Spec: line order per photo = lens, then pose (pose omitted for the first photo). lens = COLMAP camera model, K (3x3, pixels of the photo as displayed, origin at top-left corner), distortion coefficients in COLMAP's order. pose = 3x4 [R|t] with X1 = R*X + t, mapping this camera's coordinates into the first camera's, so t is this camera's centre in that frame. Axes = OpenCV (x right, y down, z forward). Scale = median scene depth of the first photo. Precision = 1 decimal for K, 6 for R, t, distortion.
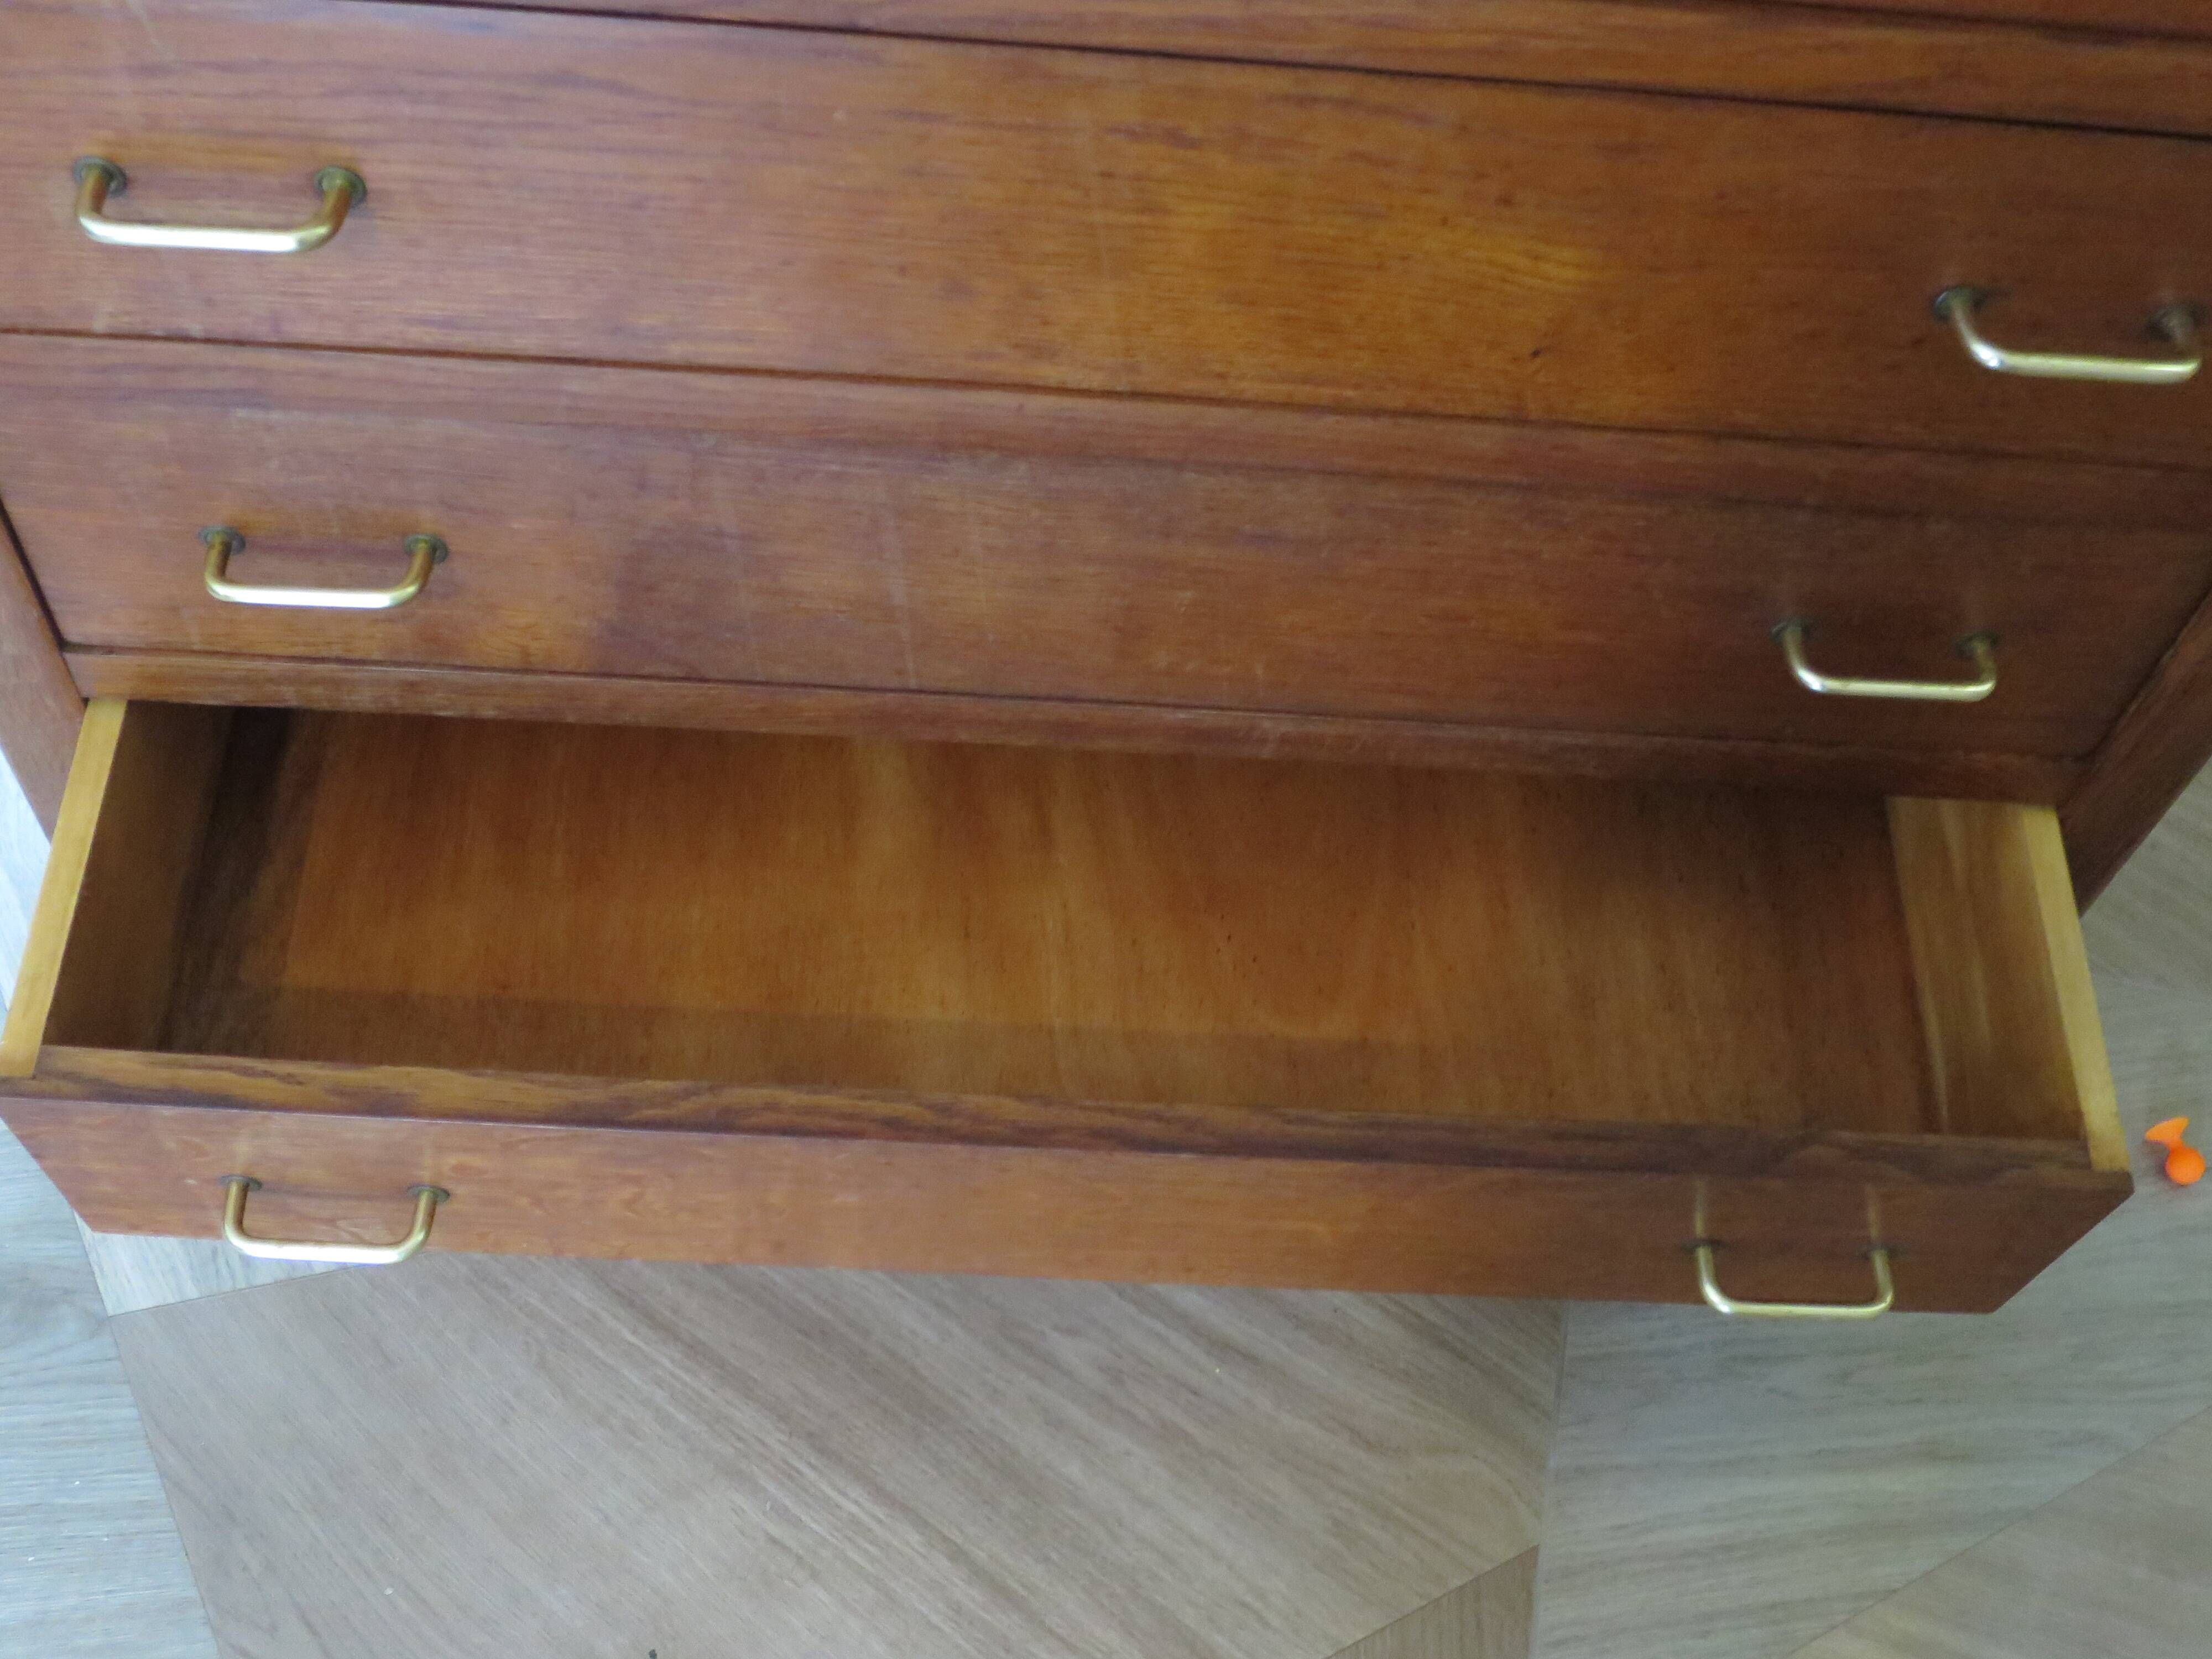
lens RADIAL K [[2460.5, 0, 1085.8], [0, 2460.5, 897.6], [0, 0, 1]] dist [-0.045476, 0.000000]
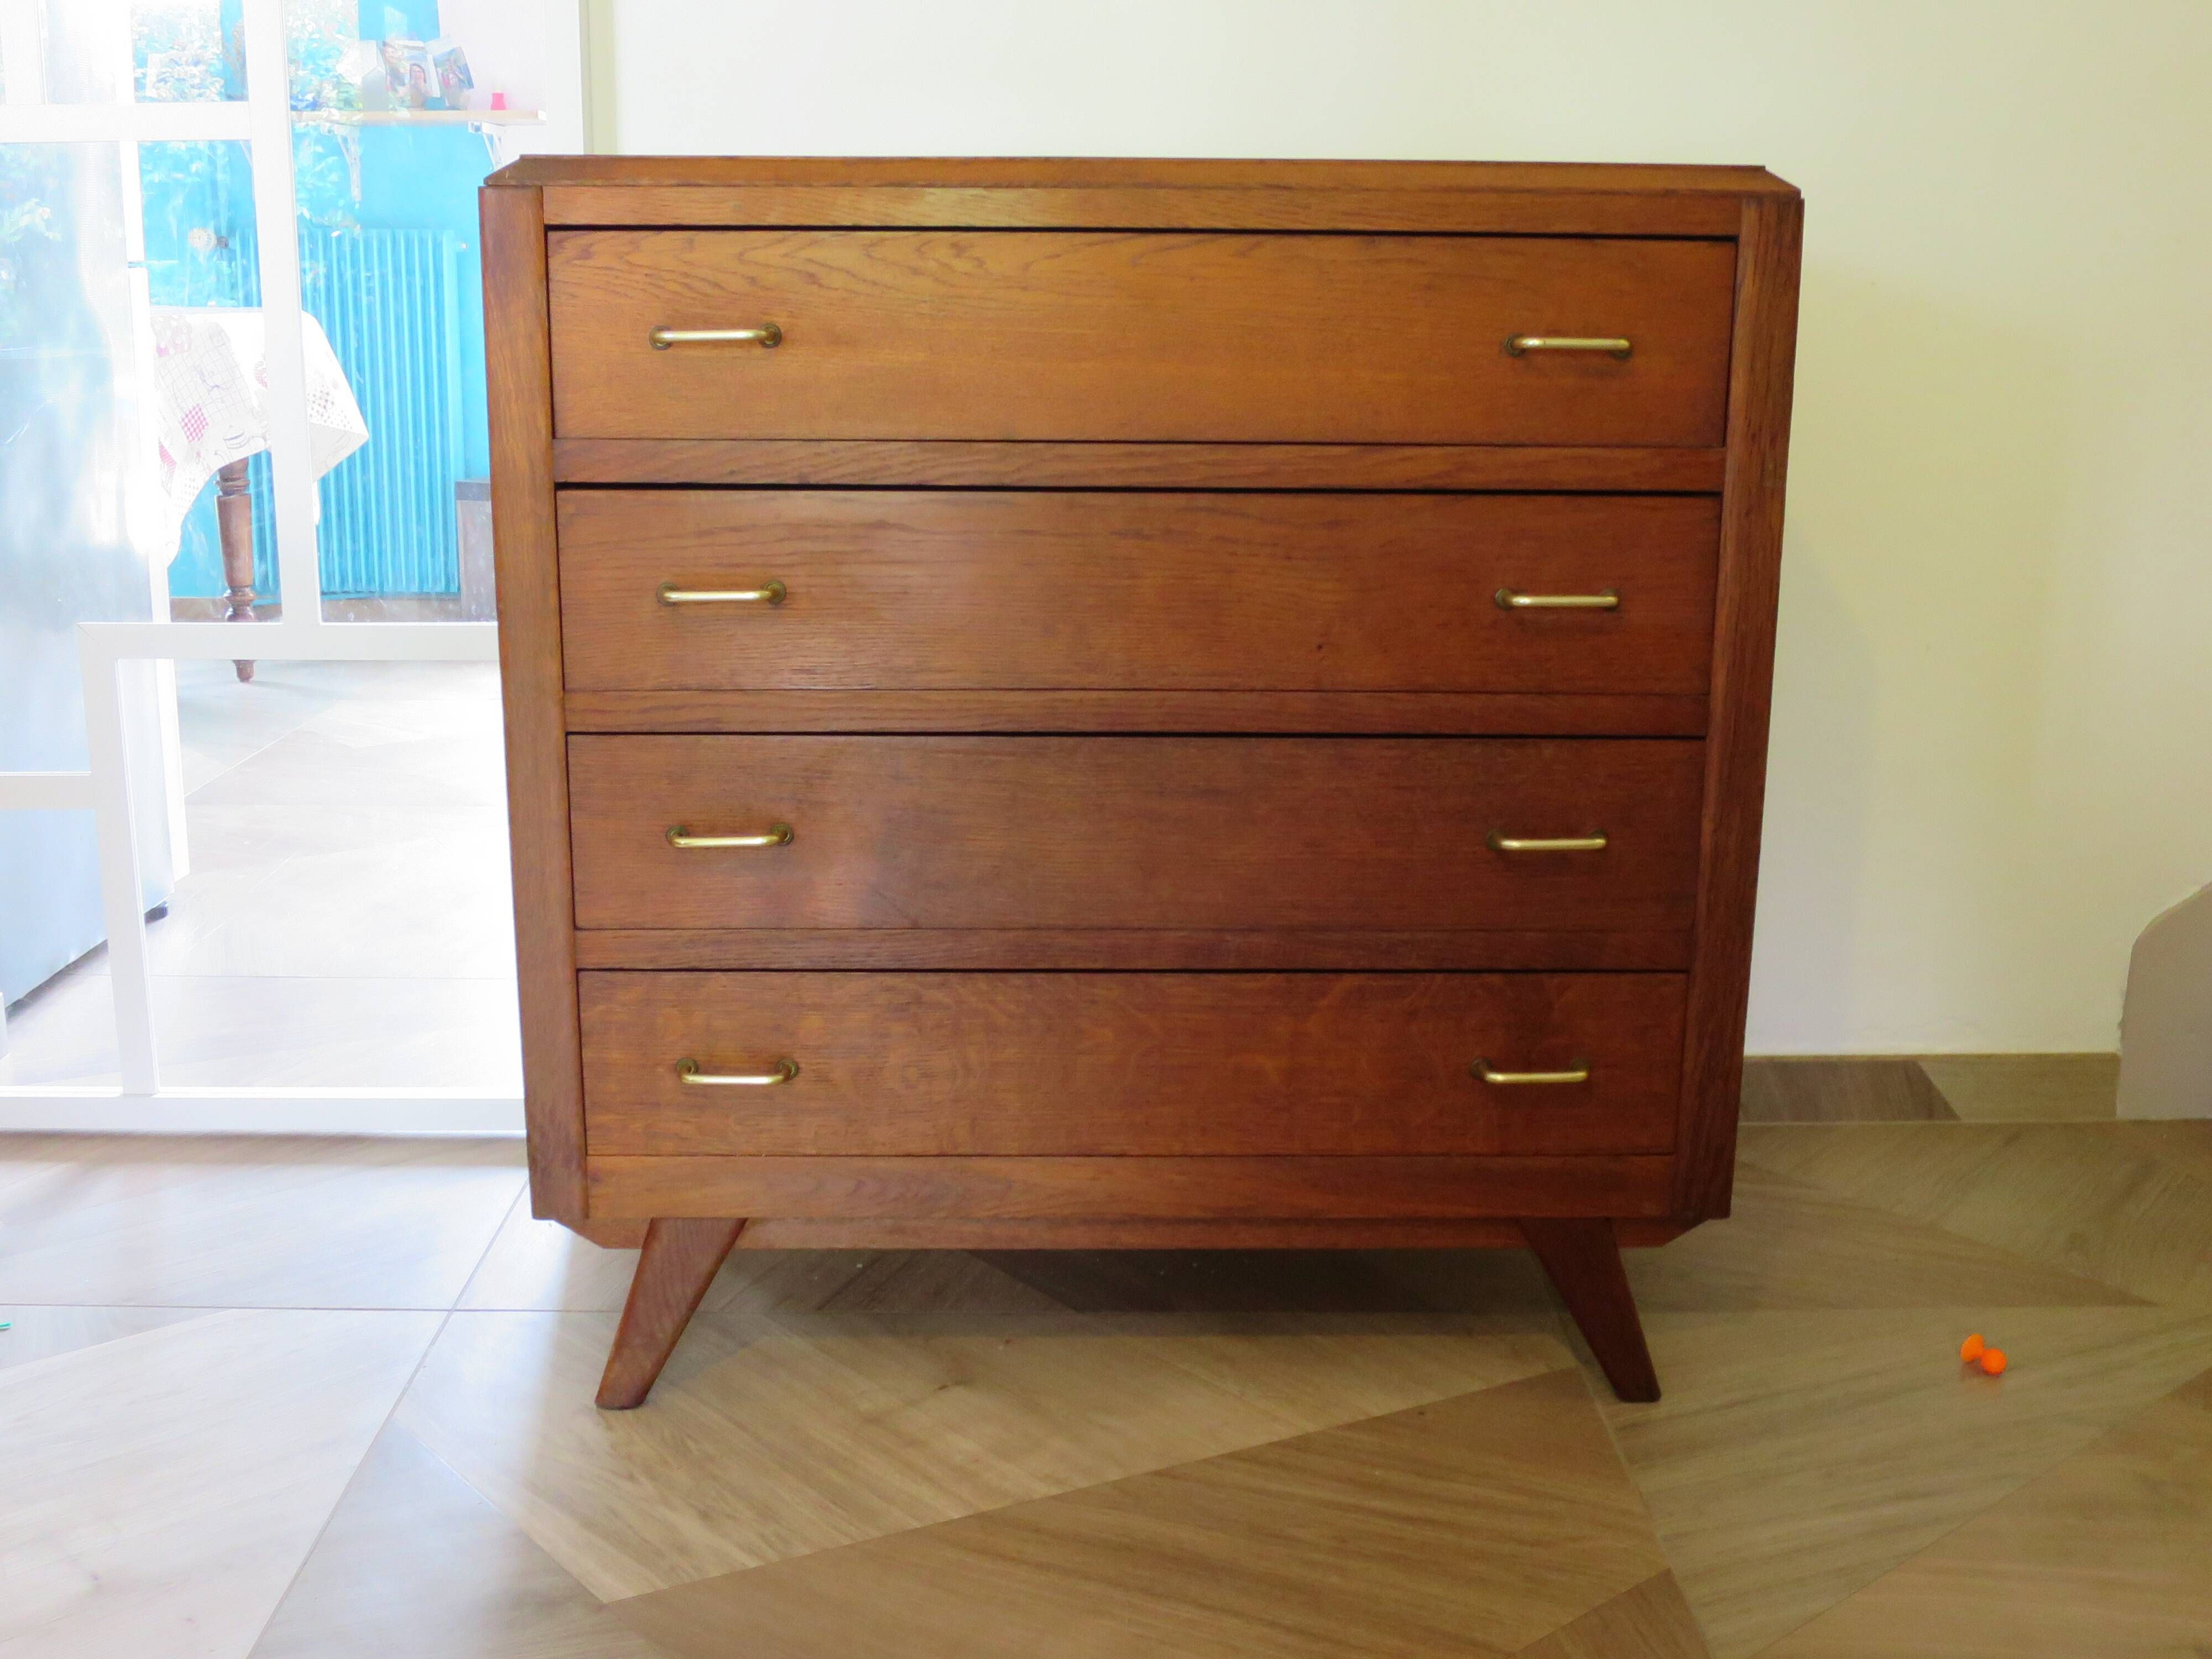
lens RADIAL K [[2460.5, 0, 1087.1], [0, 2460.5, 849.6], [0, 0, 1]] dist [-0.045476, 0.000000]
pose [[0.997116, -0.074631, 0.013812, -0.055506], [0.063492, 0.720481, -0.690562, 1.234243], [0.041586, 0.689447, 0.723141, -0.394514]]
